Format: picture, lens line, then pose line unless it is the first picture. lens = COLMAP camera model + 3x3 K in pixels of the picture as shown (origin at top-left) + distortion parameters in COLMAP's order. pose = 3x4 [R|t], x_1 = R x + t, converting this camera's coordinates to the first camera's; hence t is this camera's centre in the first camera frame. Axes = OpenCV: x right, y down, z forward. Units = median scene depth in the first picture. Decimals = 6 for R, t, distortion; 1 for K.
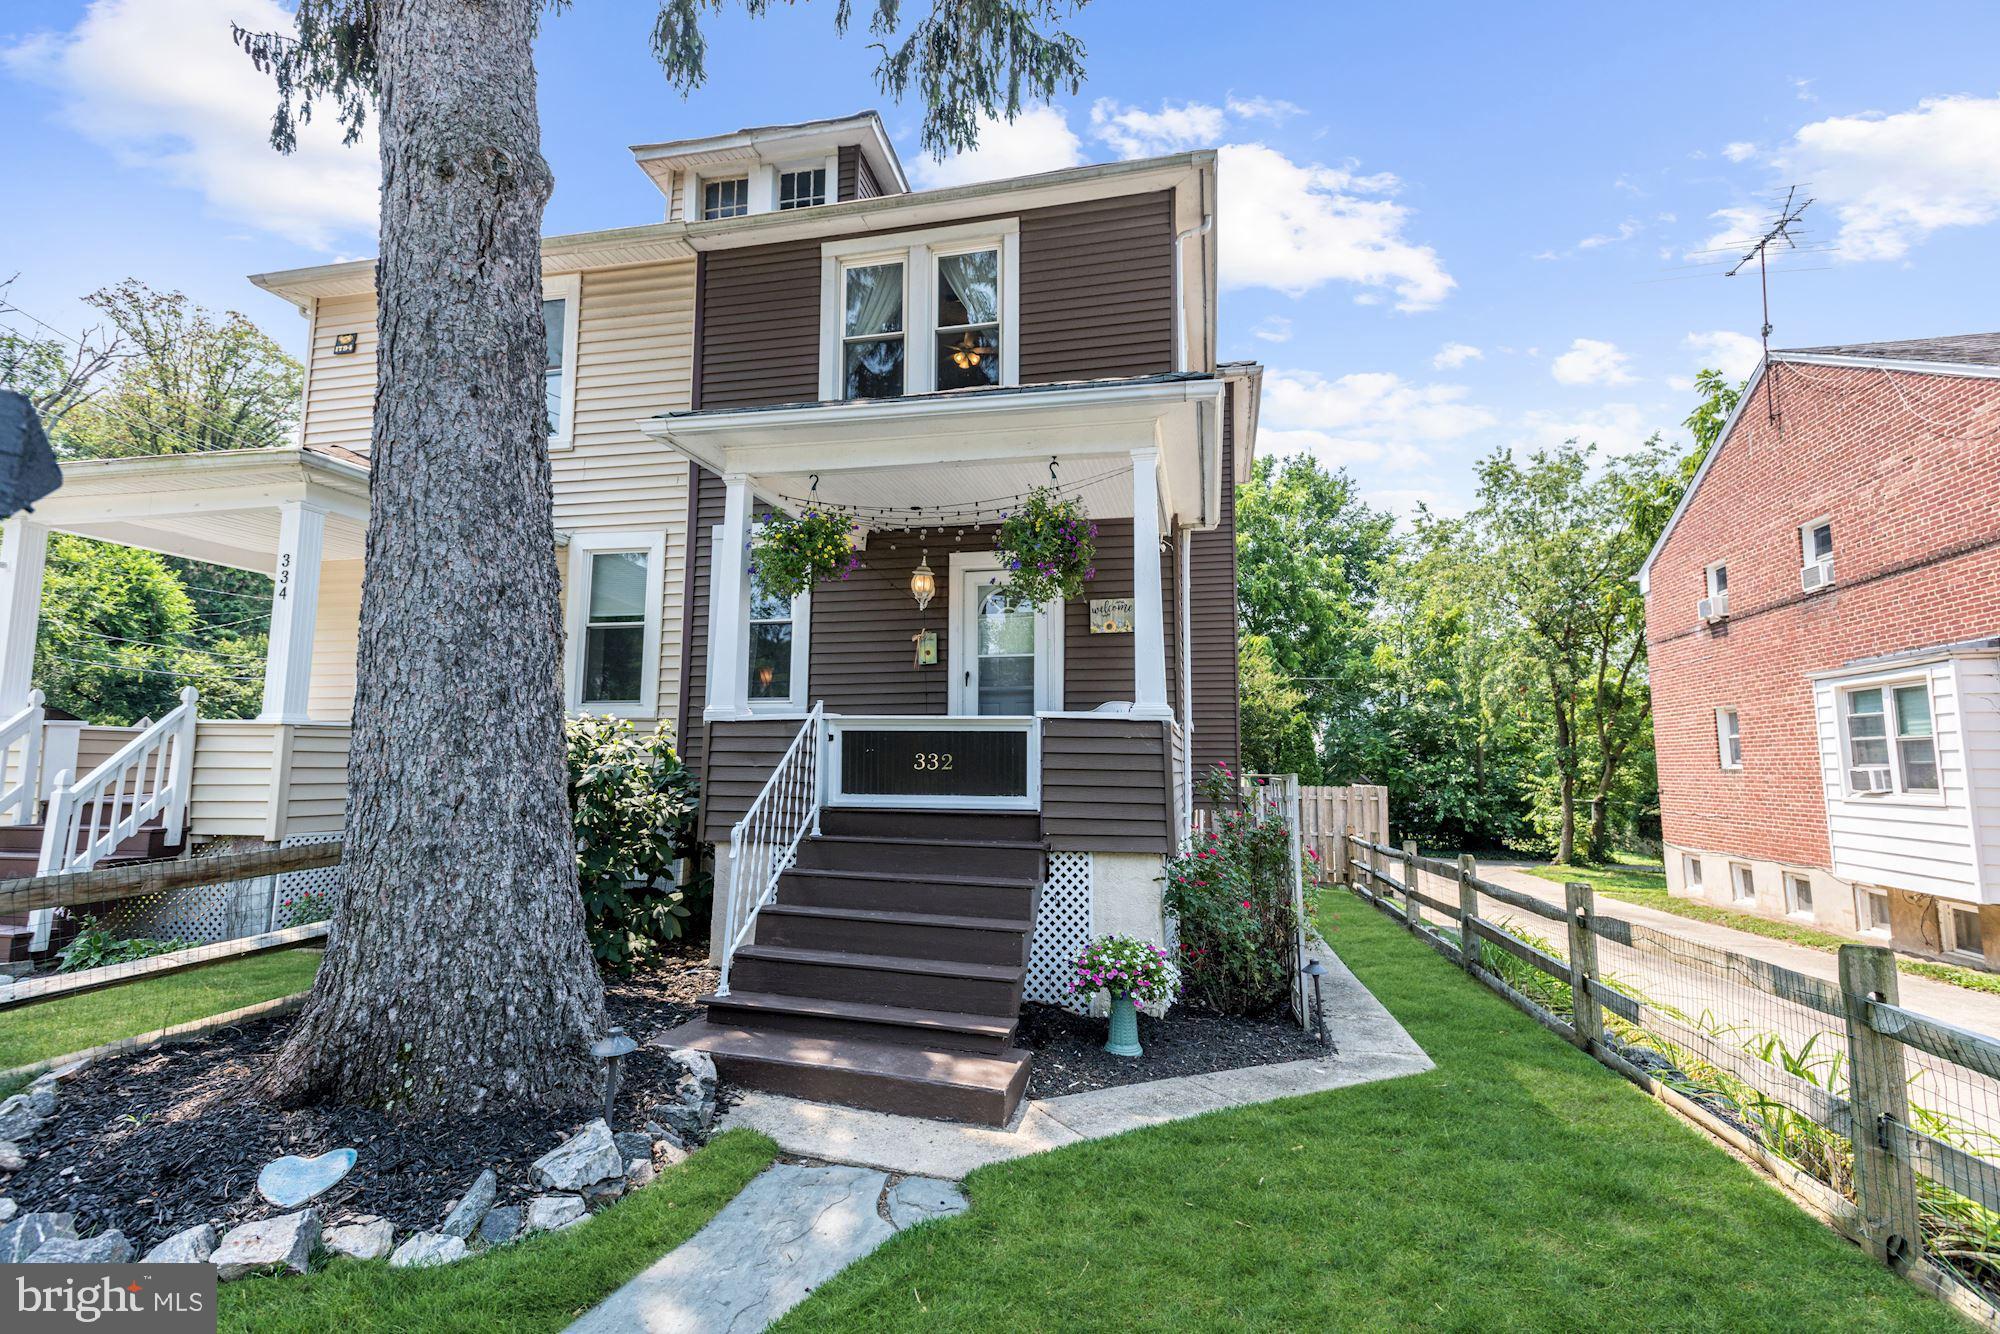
lens RADIAL K [[909.5, 0, 996.2], [0, 909.5, 664.6], [0, 0, 1]] dist [0.016315, 0.000094]
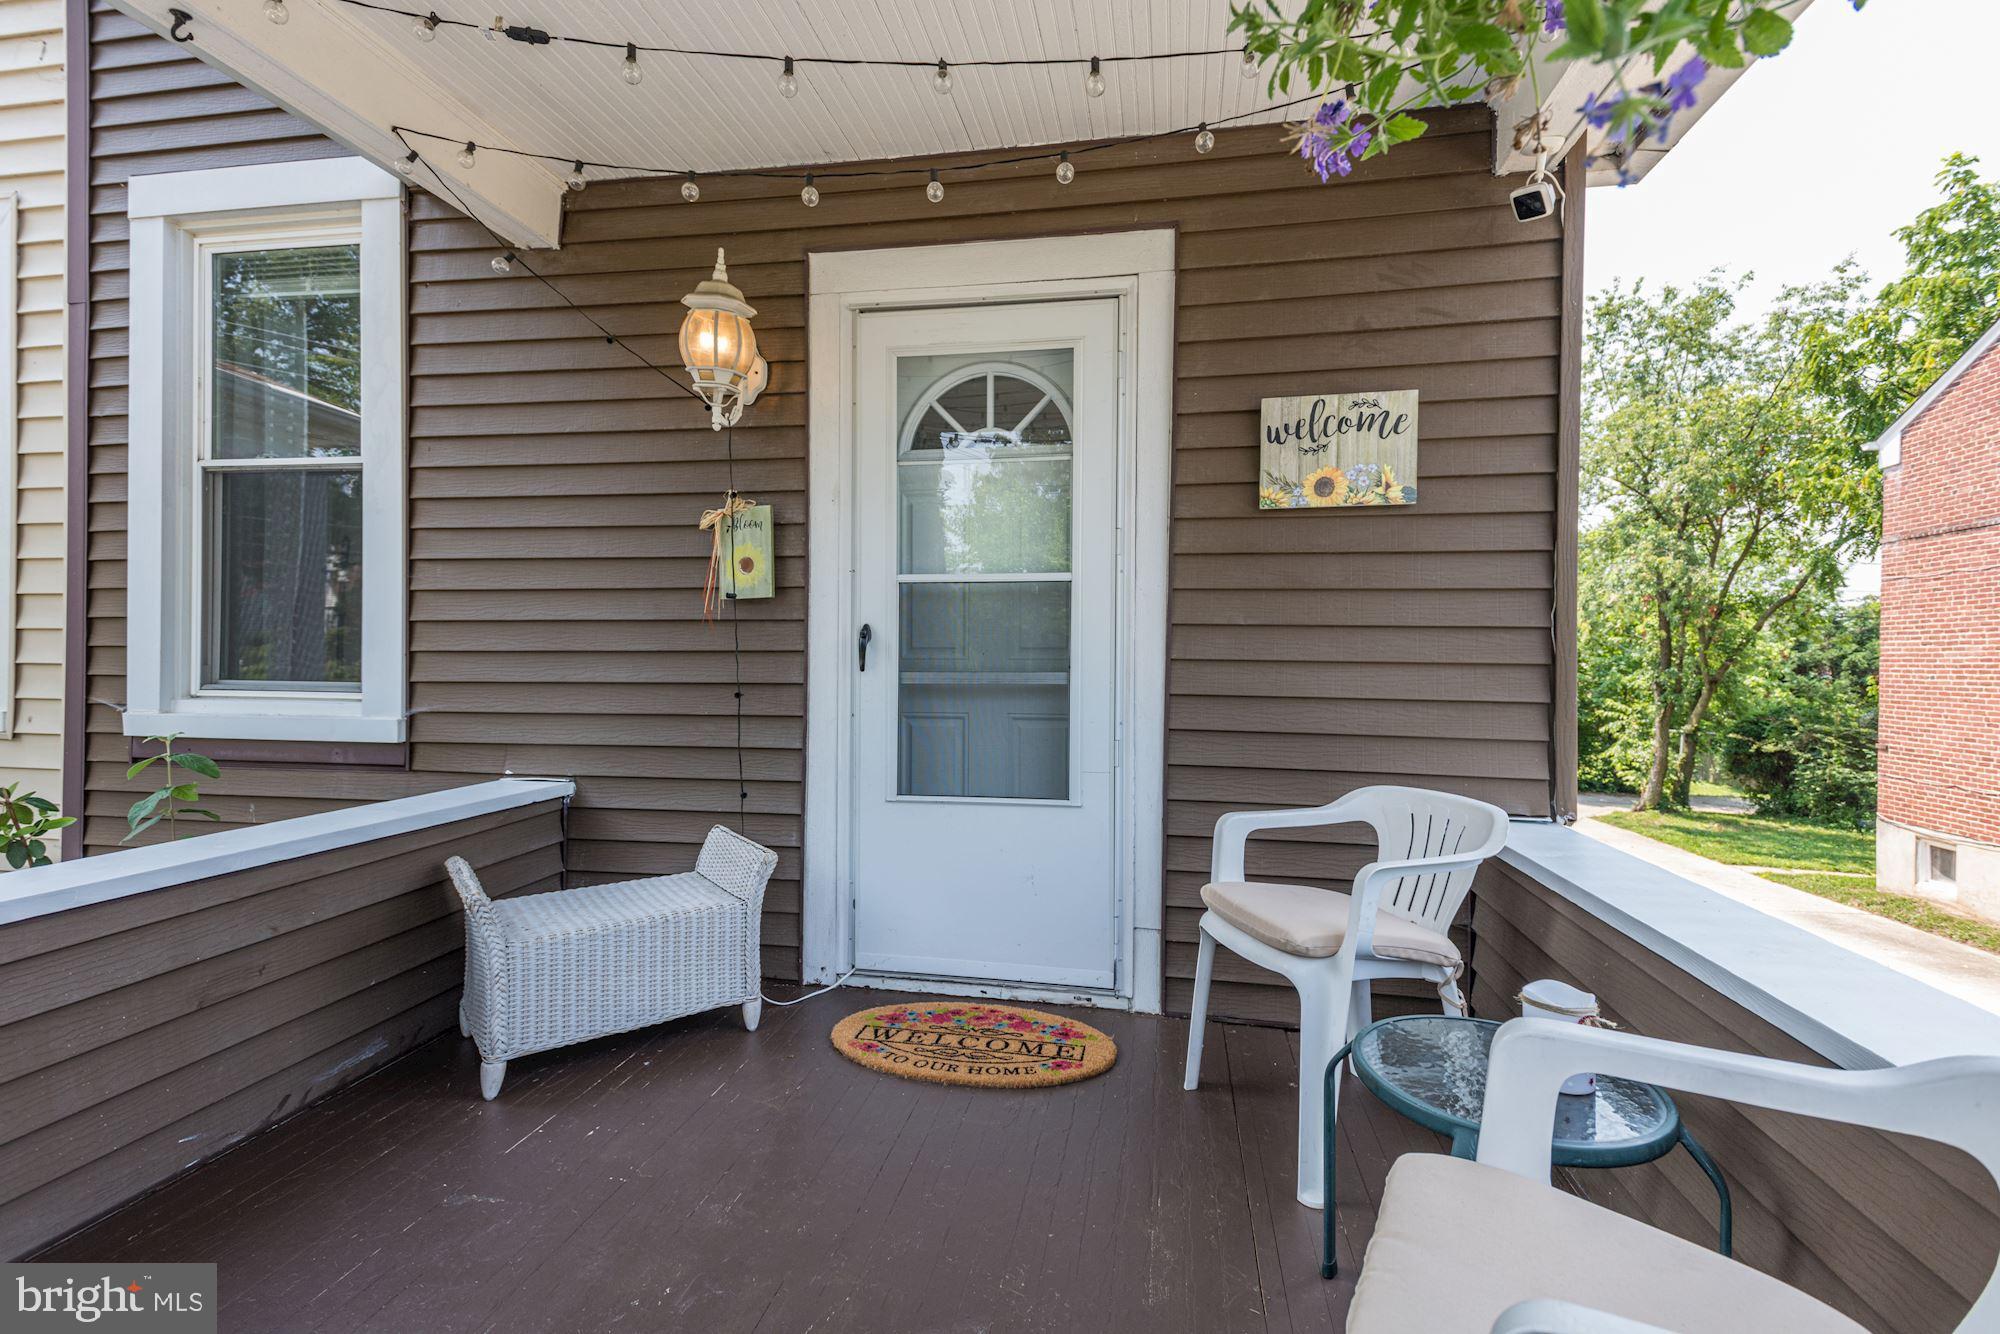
lens RADIAL K [[909.5, 0, 1004.5], [0, 909.5, 656.4], [0, 0, 1]] dist [0.016315, 0.000094]
pose [[0.998641, 0.003044, 0.052018, 0.001275], [-0.008929, 0.993524, 0.113272, -0.018014], [-0.051337, -0.113582, 0.992201, 0.659146]]
